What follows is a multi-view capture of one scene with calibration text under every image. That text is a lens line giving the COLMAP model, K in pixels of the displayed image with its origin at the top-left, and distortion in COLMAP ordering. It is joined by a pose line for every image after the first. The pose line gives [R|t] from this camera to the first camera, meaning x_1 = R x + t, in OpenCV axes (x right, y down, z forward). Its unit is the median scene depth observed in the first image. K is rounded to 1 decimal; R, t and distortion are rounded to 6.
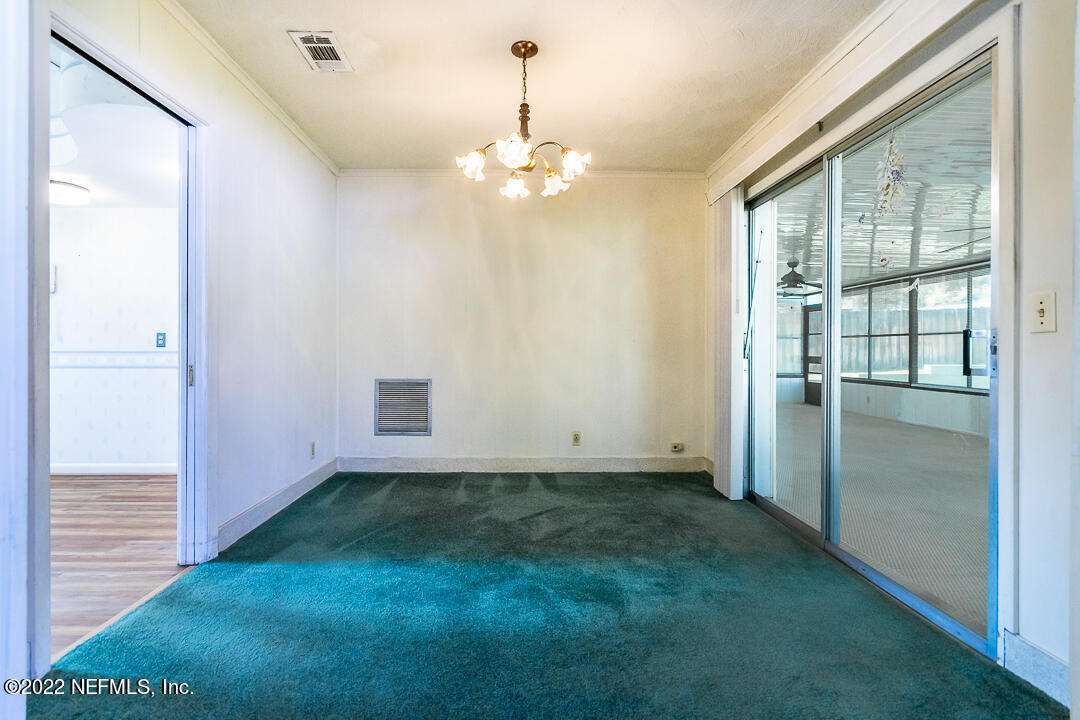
lens RADIAL K [[480.6, 0, 538.1], [0, 480.6, 348.8], [0, 0, 1]] dist [0.000855, 0.000038]
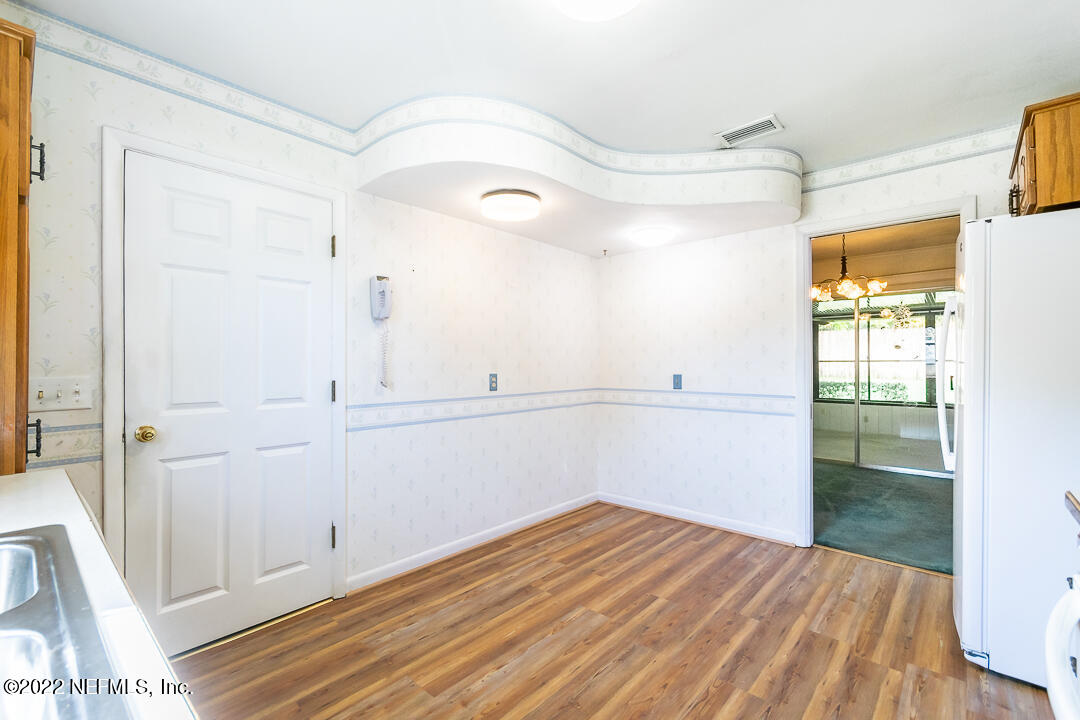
lens RADIAL K [[480.6, 0, 536.3], [0, 480.6, 362.5], [0, 0, 1]] dist [0.000855, 0.000038]
pose [[0.704932, -0.007295, 0.709238, -1.336787], [0.019379, 0.999772, -0.008978, -0.044520], [-0.709011, 0.020073, 0.704912, 0.345856]]
